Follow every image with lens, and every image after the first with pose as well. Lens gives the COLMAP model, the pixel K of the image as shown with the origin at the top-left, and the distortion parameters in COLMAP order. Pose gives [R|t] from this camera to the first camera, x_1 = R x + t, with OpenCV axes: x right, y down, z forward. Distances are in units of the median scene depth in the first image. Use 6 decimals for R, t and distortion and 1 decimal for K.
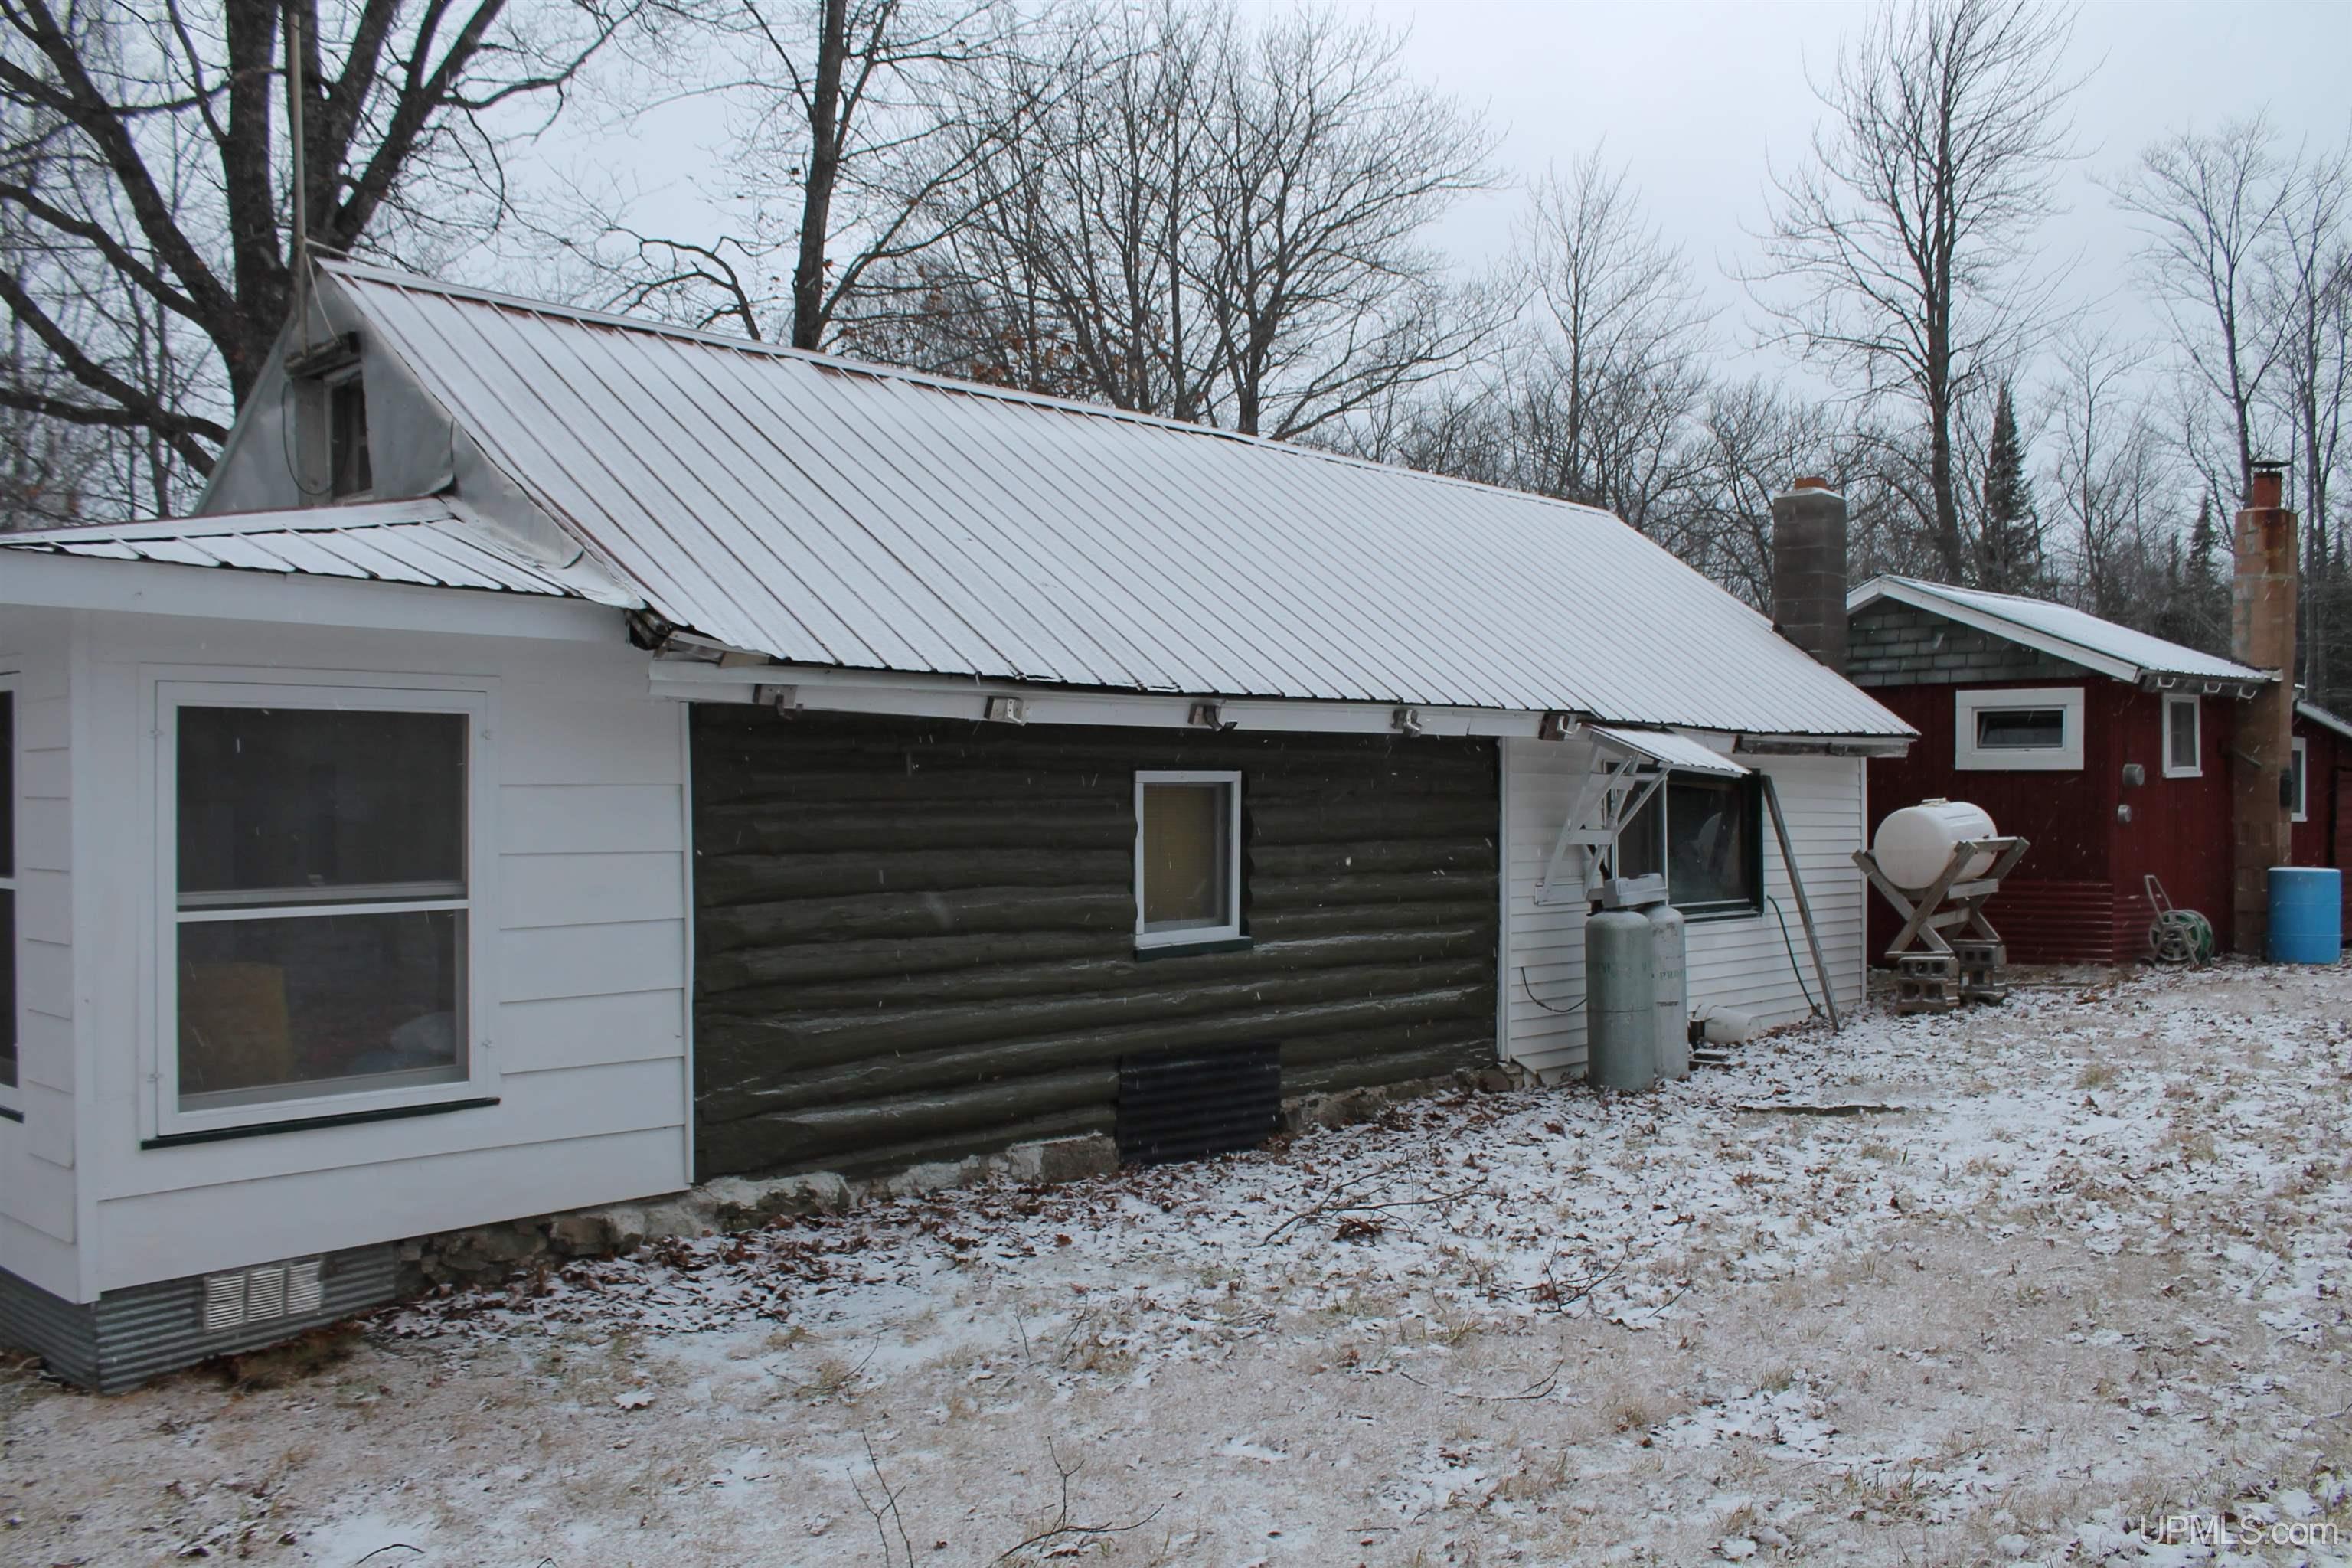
lens RADIAL K [[1995.7, 0, 1181.7], [0, 1995.7, 823.6], [0, 0, 1]] dist [-0.143349, 0.086393]
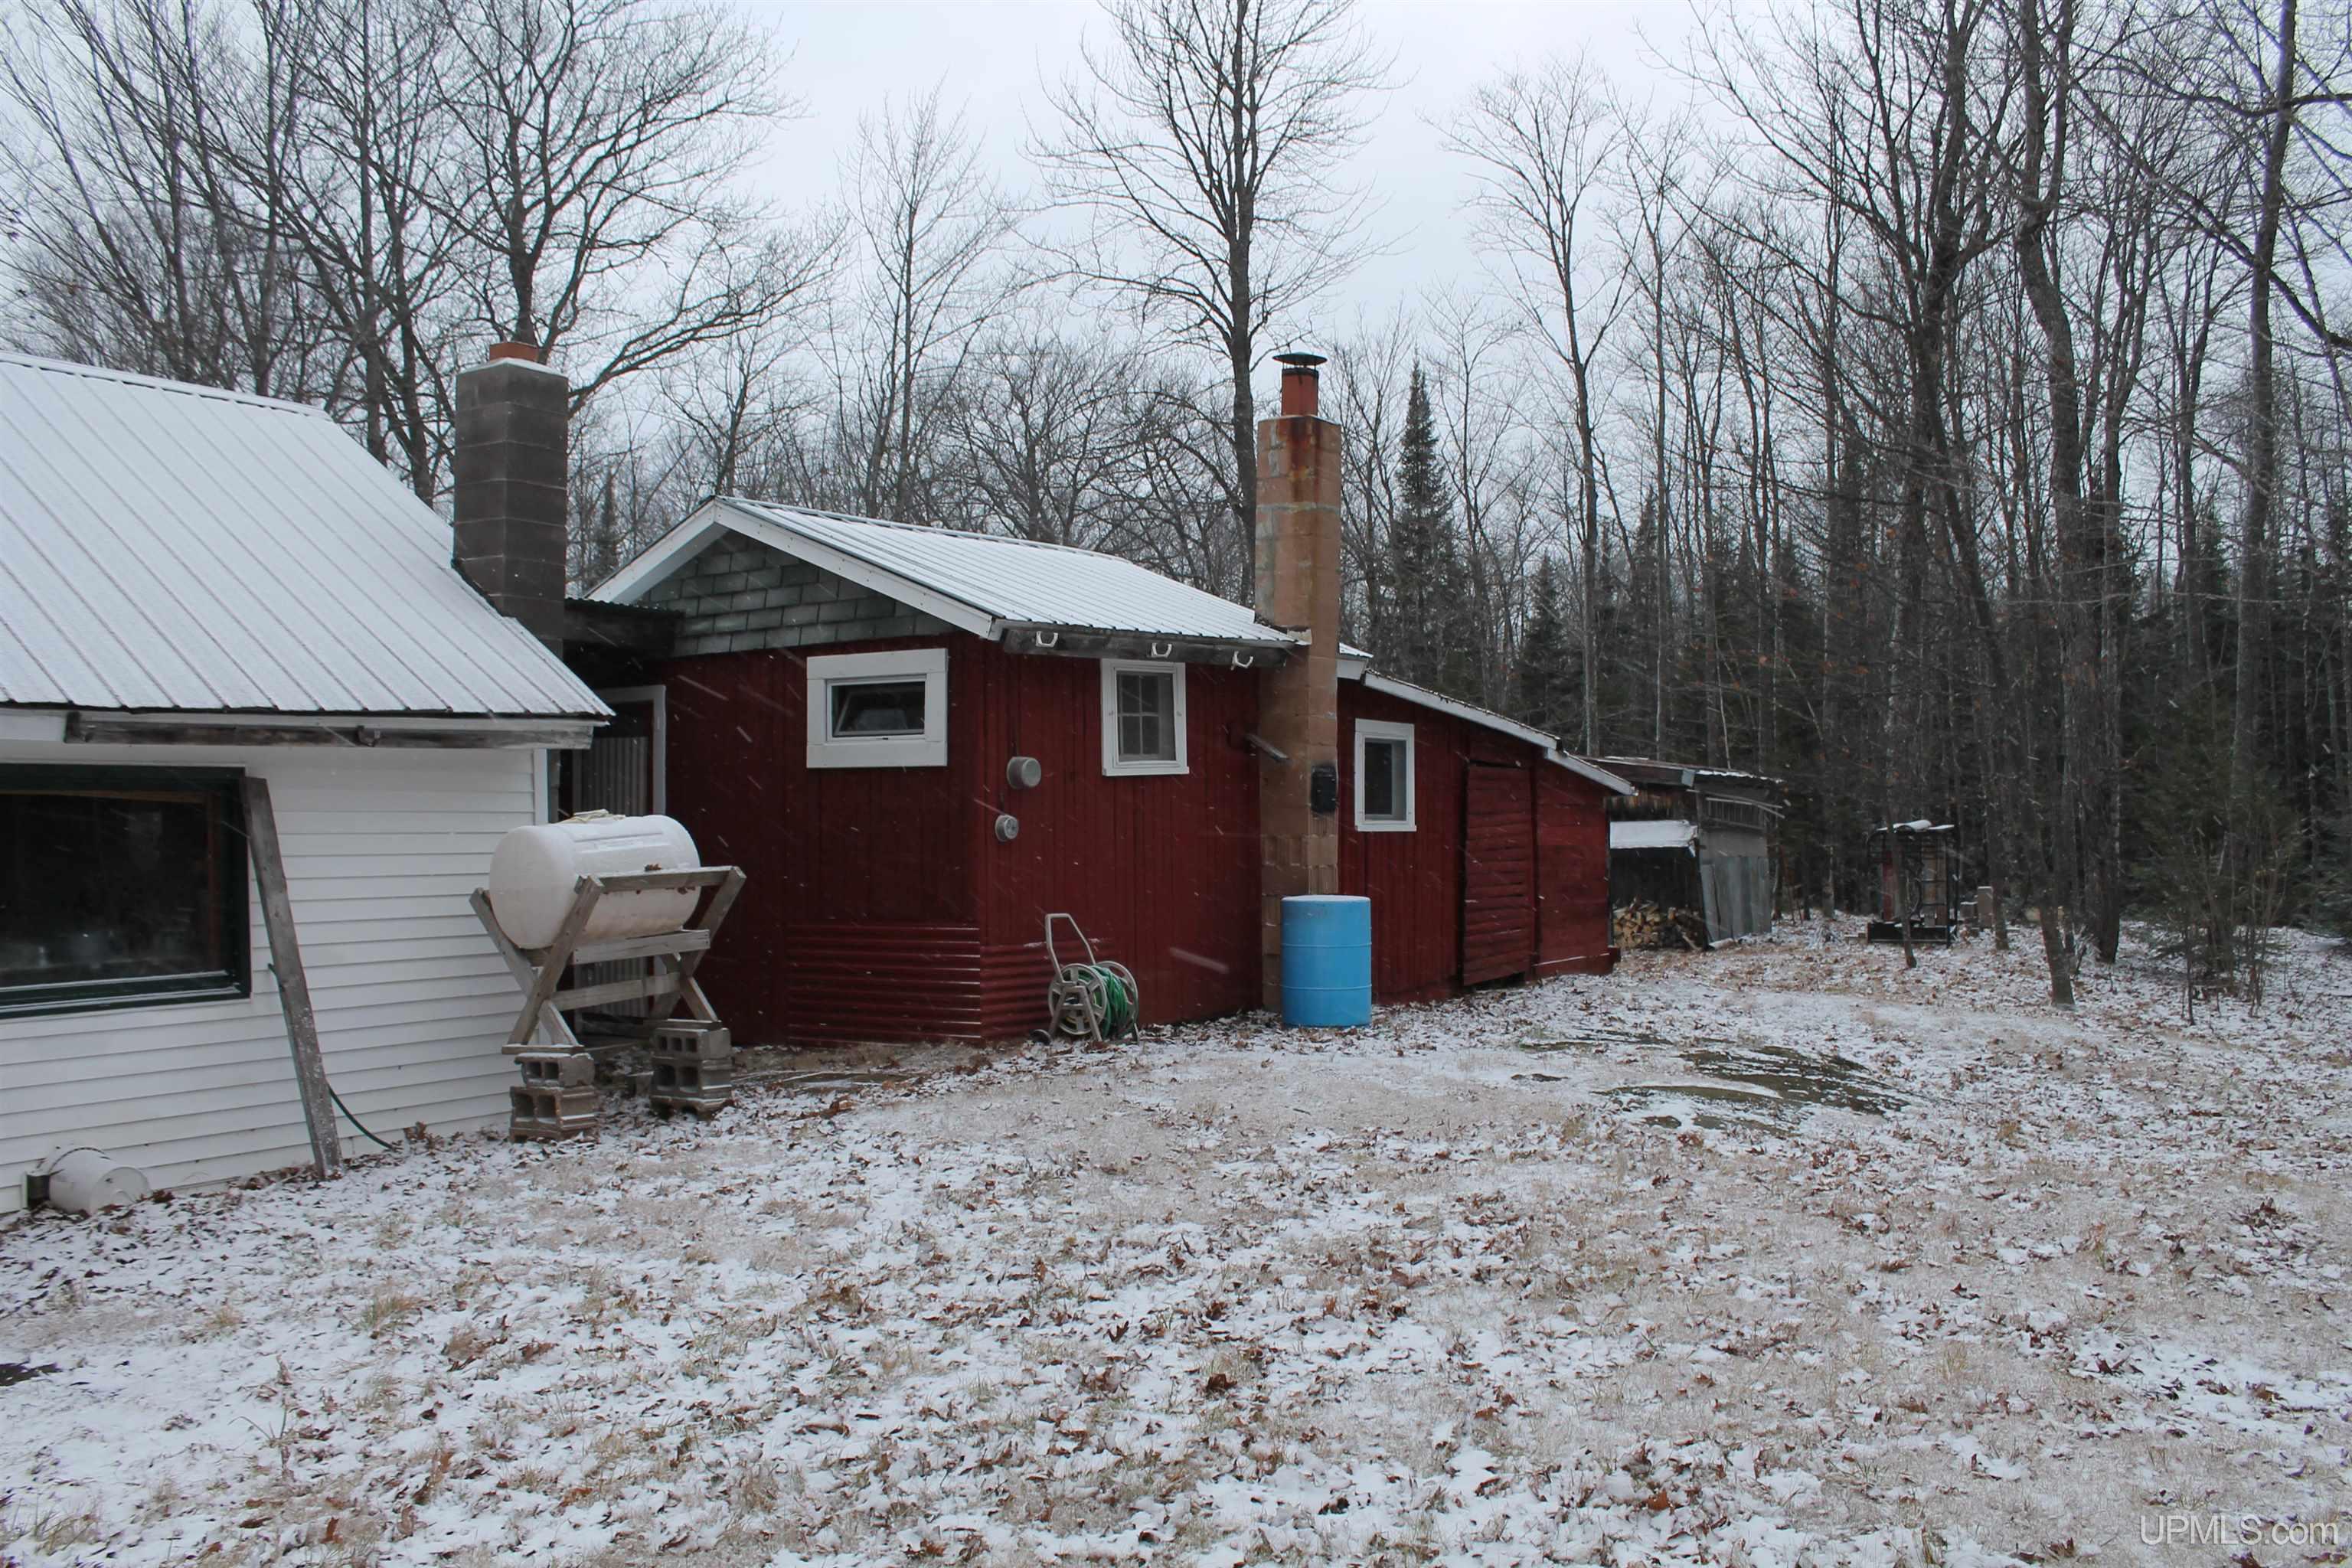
lens RADIAL K [[1995.7, 0, 1181.7], [0, 1995.7, 823.6], [0, 0, 1]] dist [-0.143349, 0.086393]
pose [[0.979494, -0.009564, 0.201247, 0.396804], [0.010175, 0.999946, -0.002003, -0.004371], [-0.201217, 0.004009, 0.979538, 0.272199]]
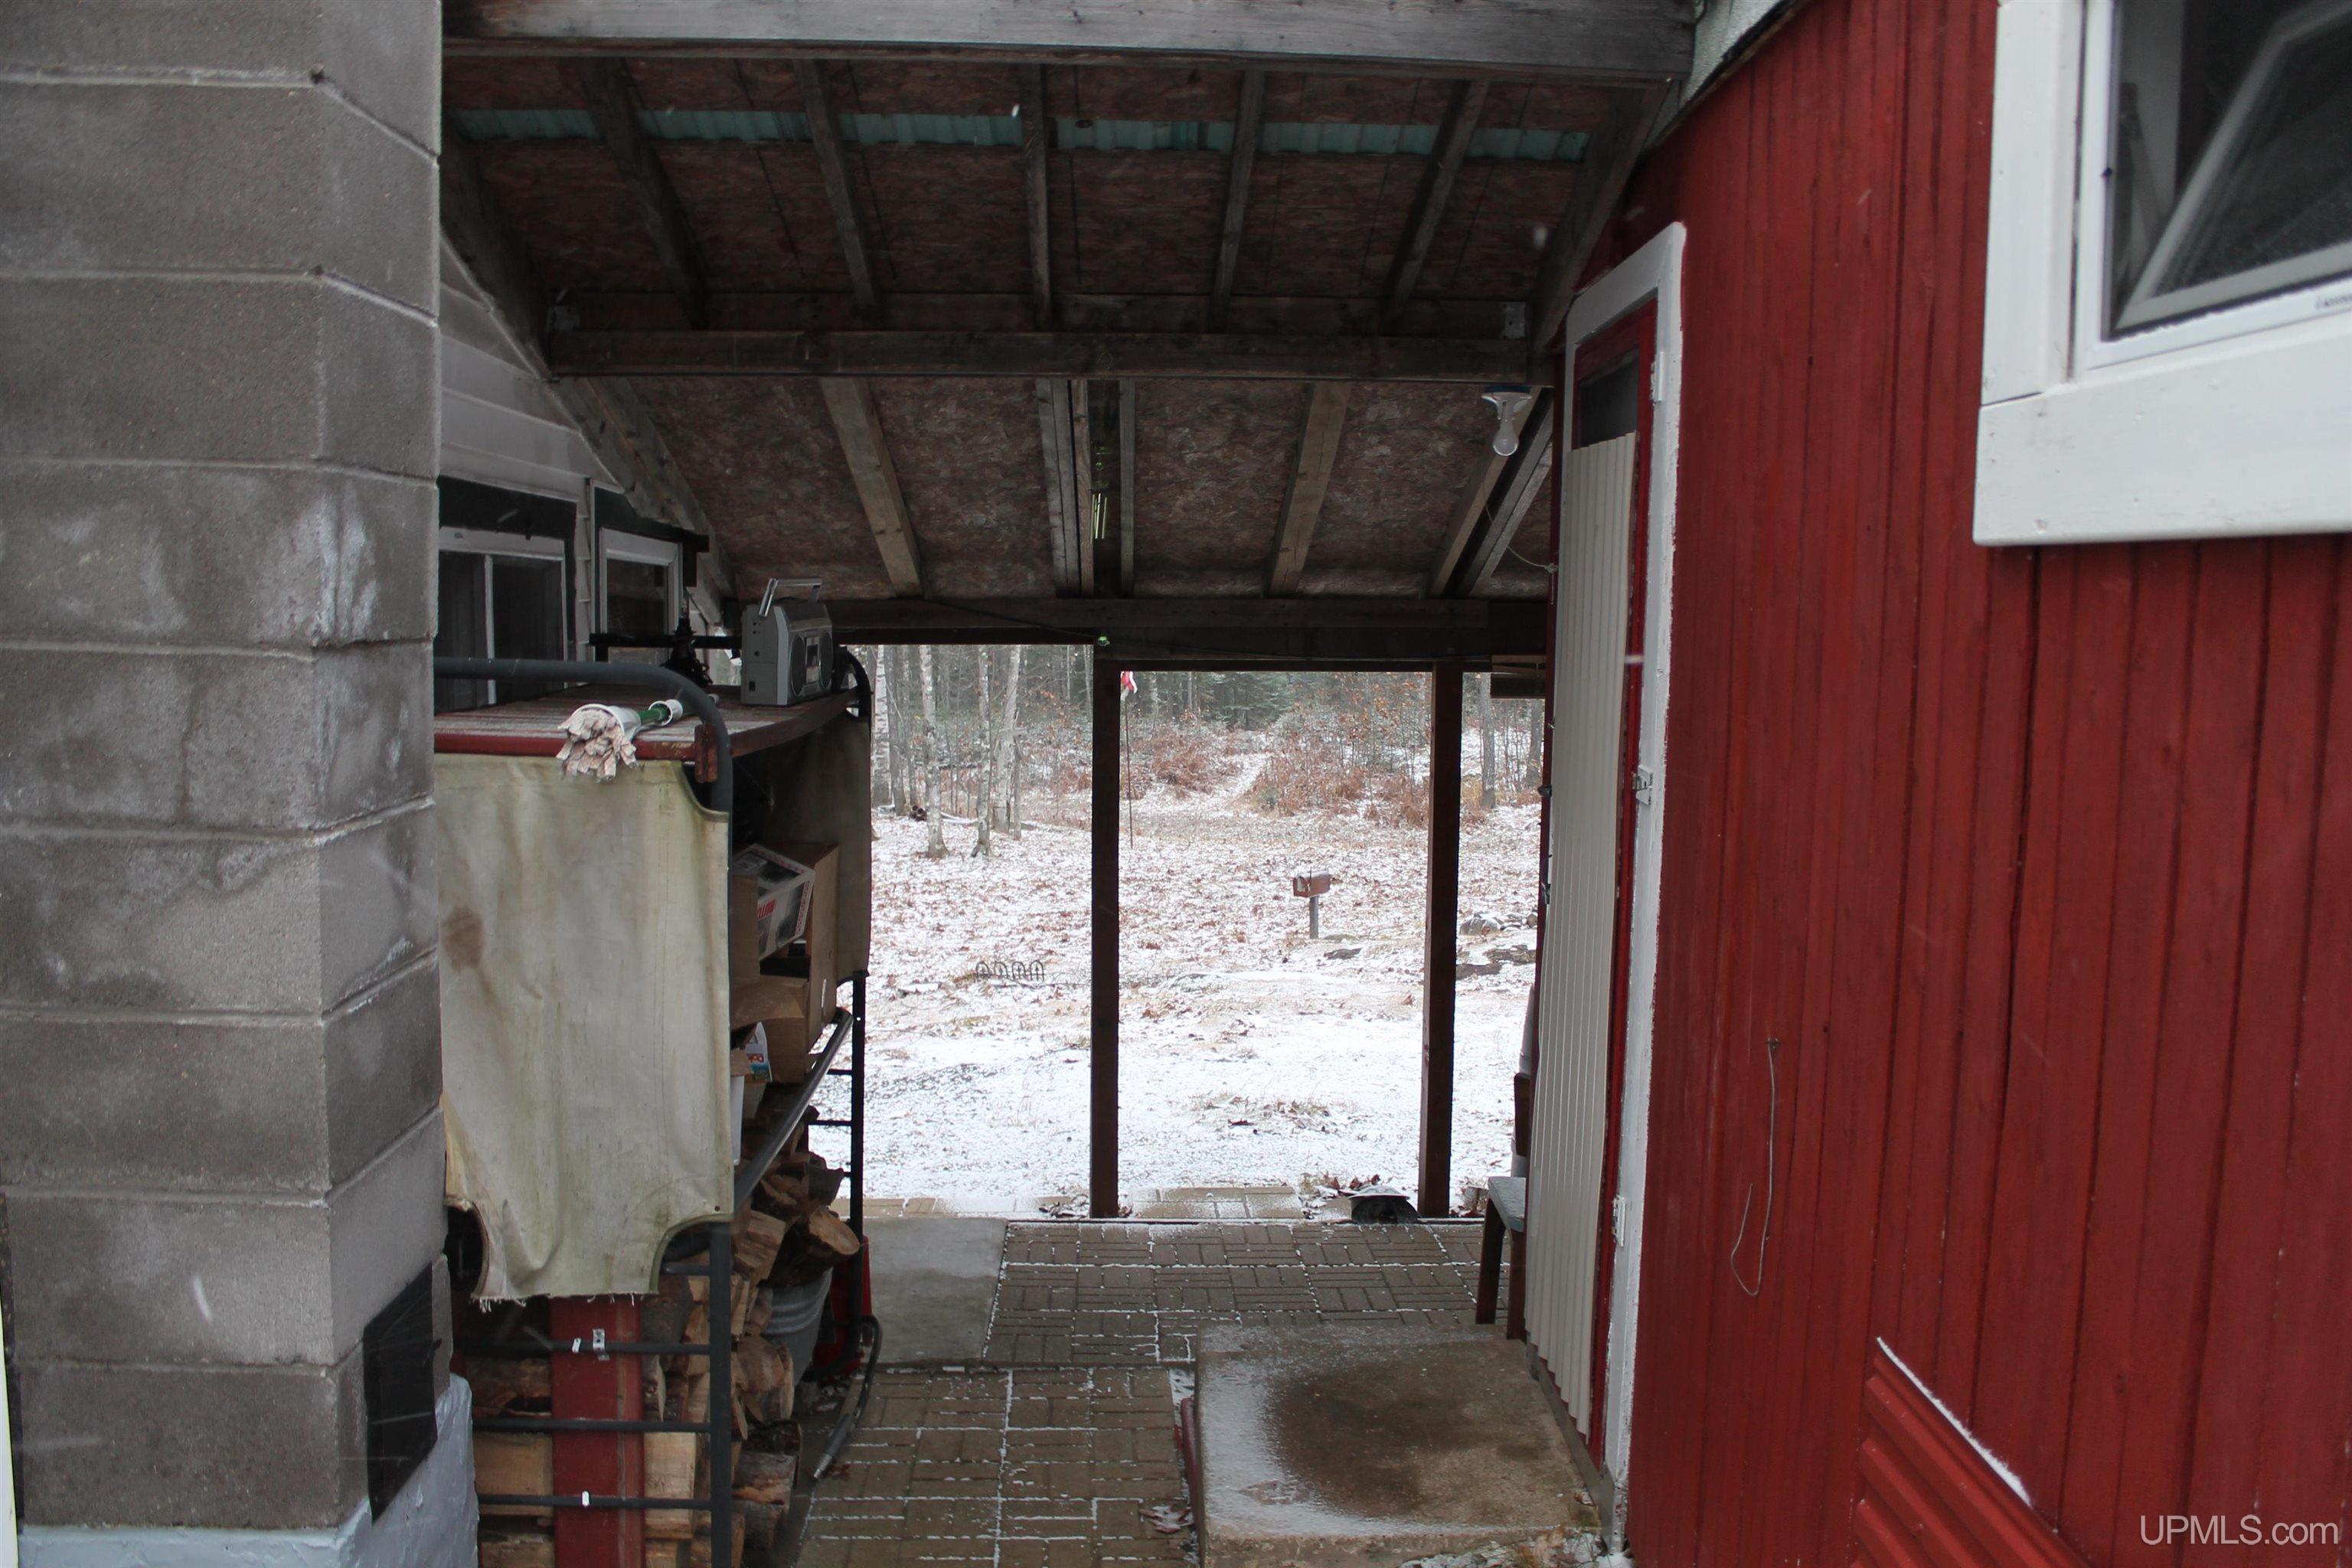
lens RADIAL K [[1995.7, 0, 1181.7], [0, 1995.7, 823.6], [0, 0, 1]] dist [-0.143349, 0.086393]
pose [[0.719576, 0.084496, -0.689254, 0.459146], [-0.018674, 0.994565, 0.102430, -0.022502], [0.694163, -0.060835, 0.717243, 0.908666]]
